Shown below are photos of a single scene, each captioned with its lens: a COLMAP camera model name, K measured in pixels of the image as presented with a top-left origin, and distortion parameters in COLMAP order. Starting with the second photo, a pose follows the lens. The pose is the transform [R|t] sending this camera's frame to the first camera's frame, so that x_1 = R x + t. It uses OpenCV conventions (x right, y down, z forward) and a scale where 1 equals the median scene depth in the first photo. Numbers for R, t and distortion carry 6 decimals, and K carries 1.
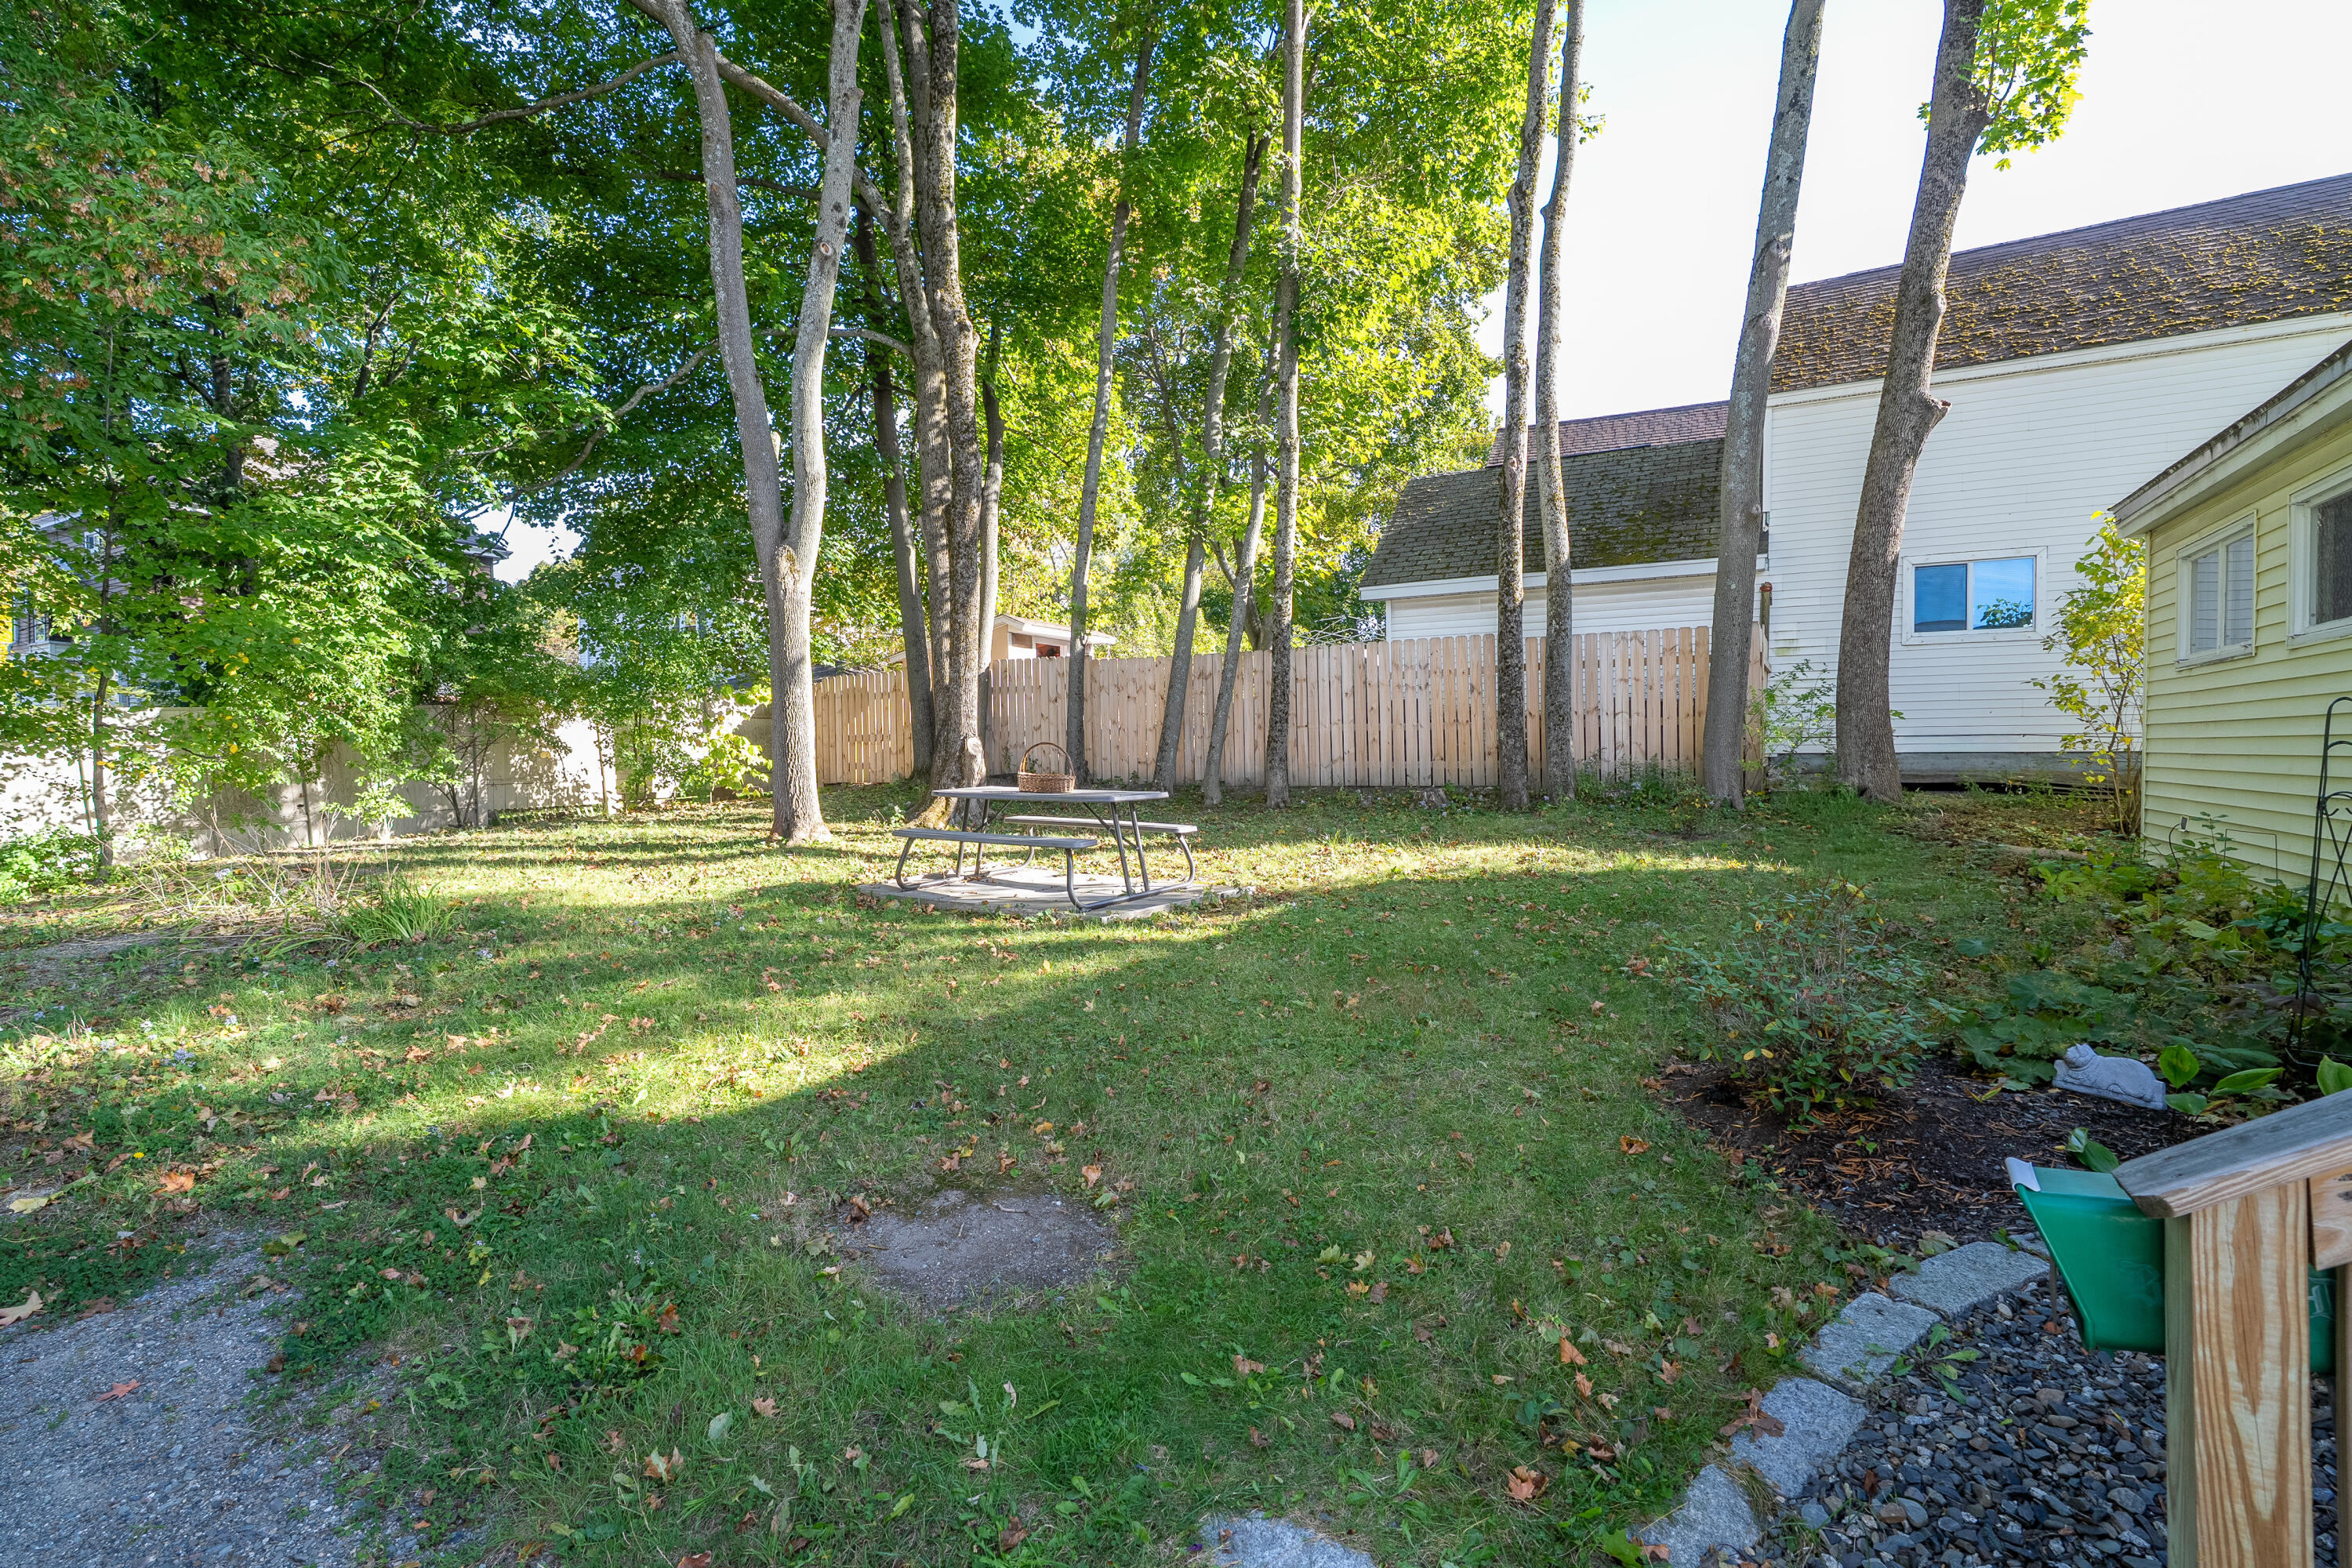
lens RADIAL K [[1060.0, 0, 1185.6], [0, 1060.0, 777.3], [0, 0, 1]] dist [-0.002145, 0.000958]
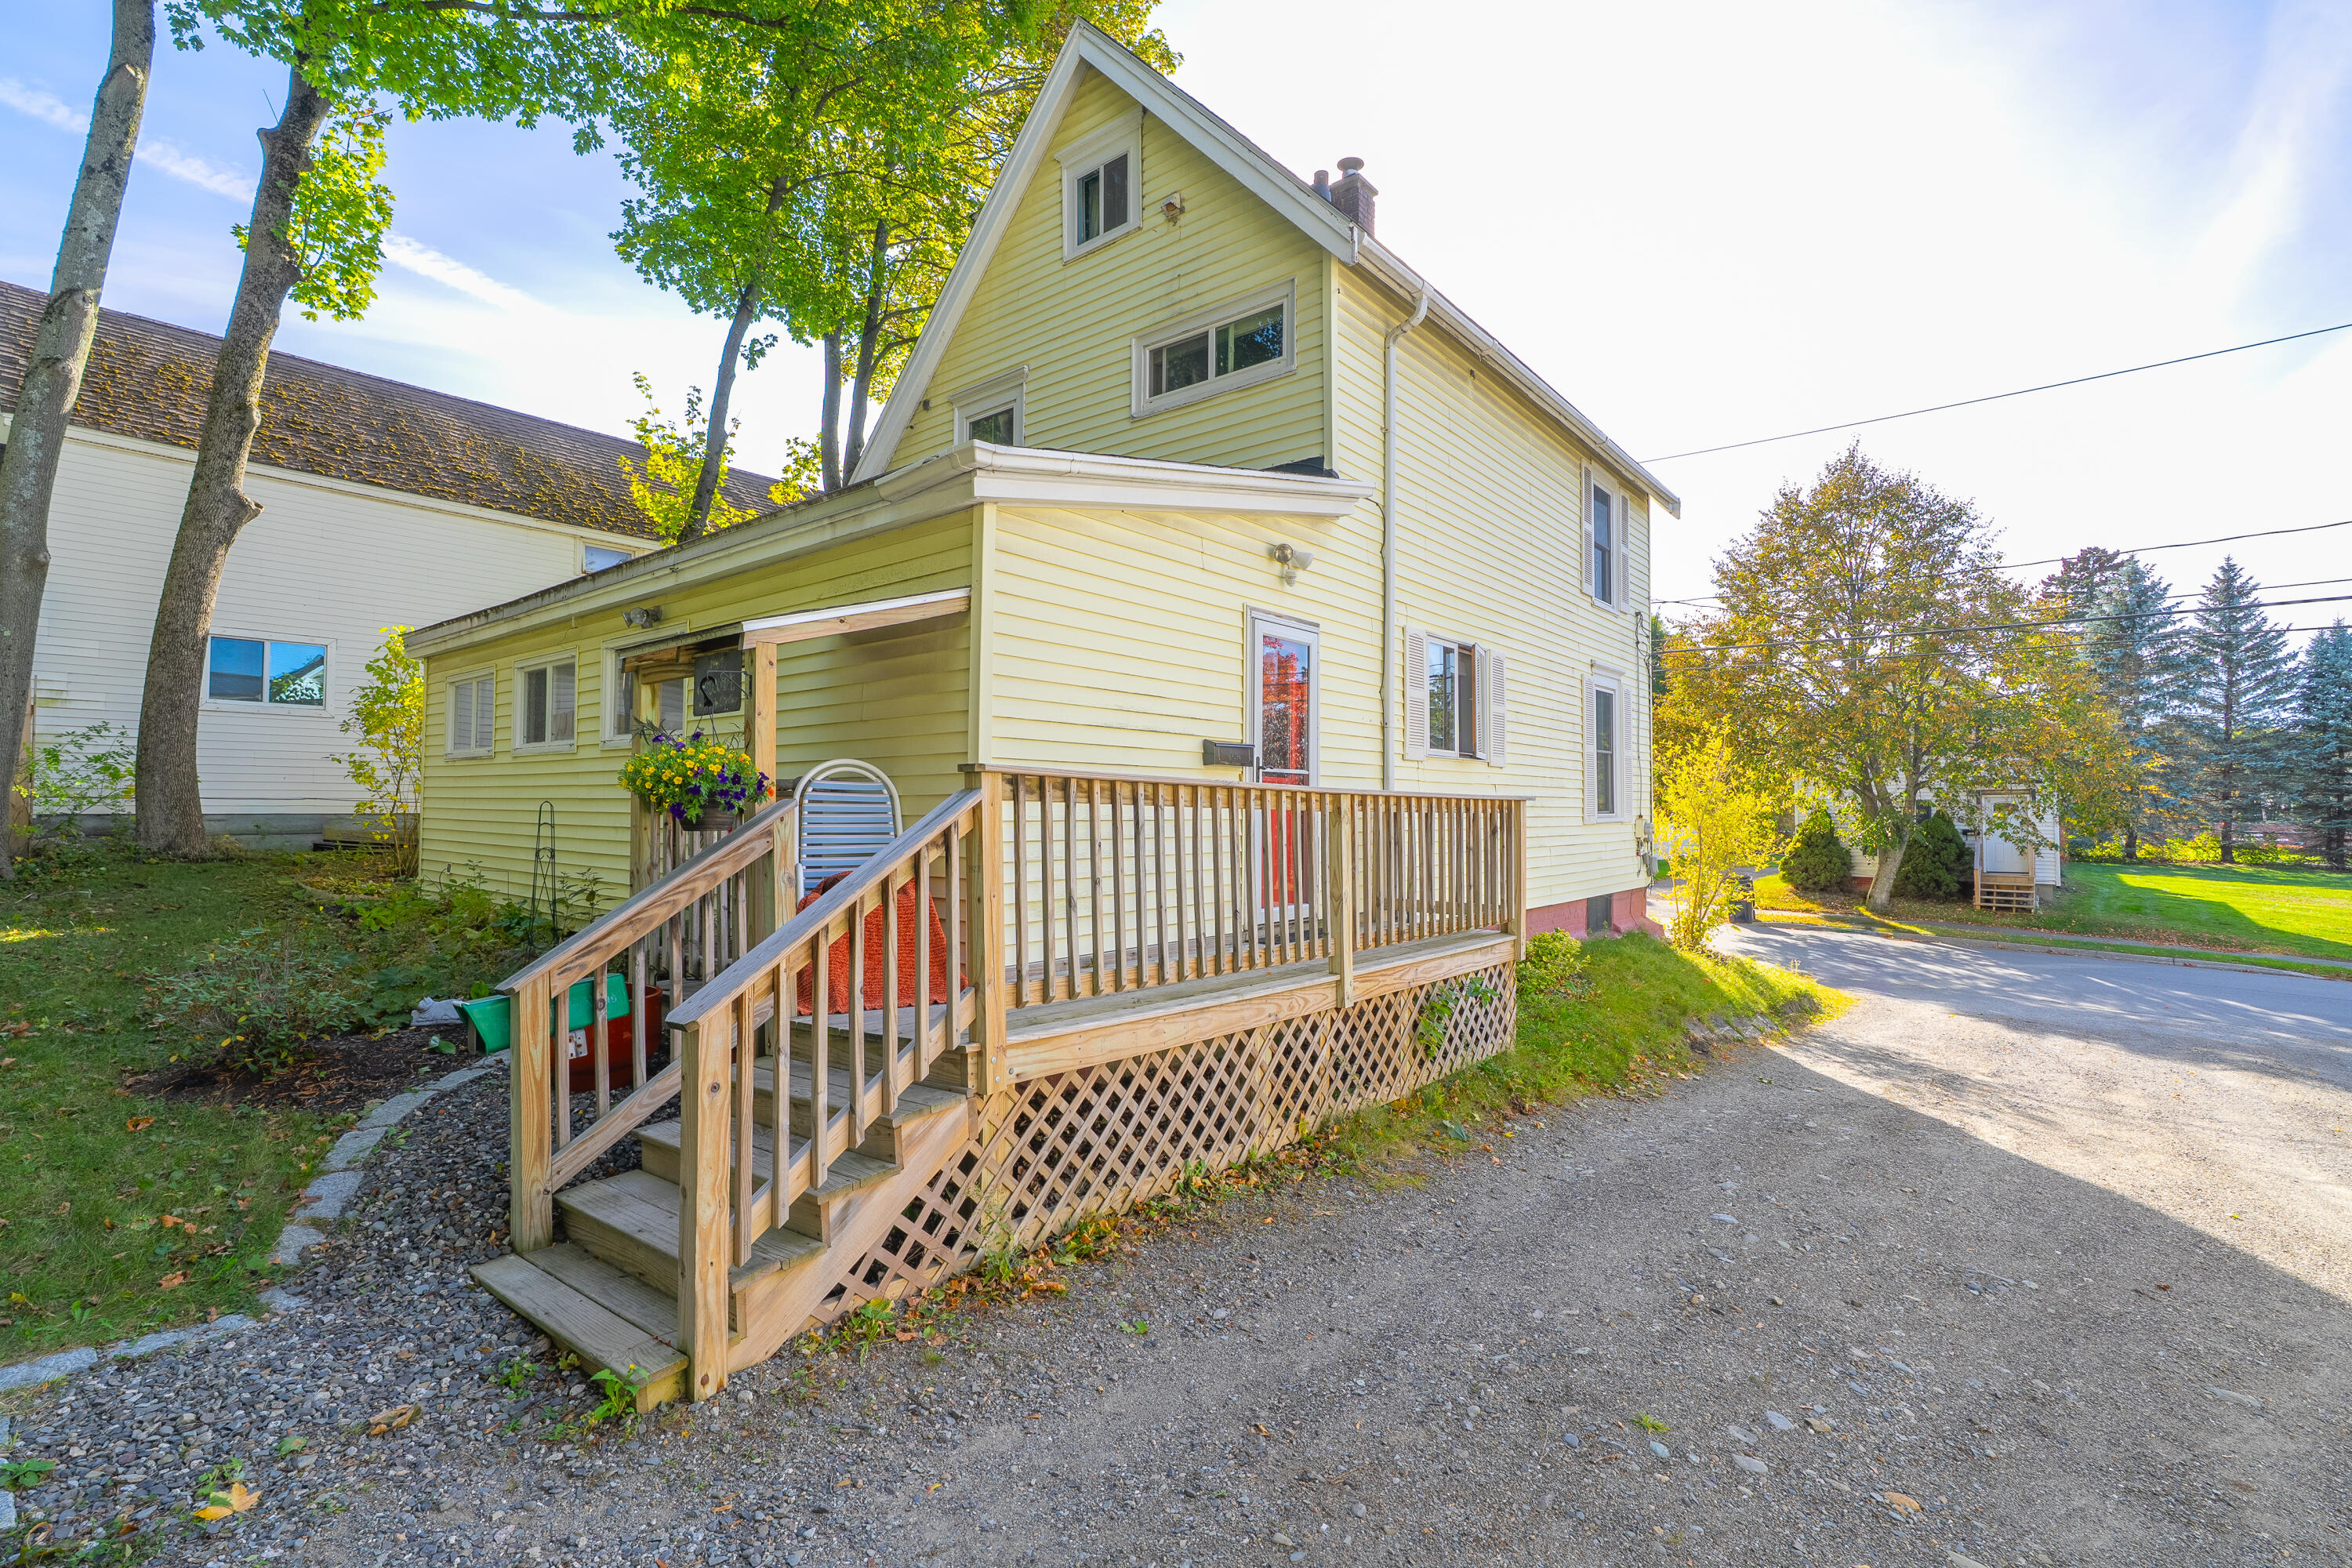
lens RADIAL K [[1060.0, 0, 1185.6], [0, 1060.0, 777.3], [0, 0, 1]] dist [-0.002145, 0.000958]
pose [[0.182441, 0.034102, 0.982625, -0.217161], [0.013873, 0.999210, -0.037253, -0.009219], [-0.983119, 0.020428, 0.181824, -0.183746]]
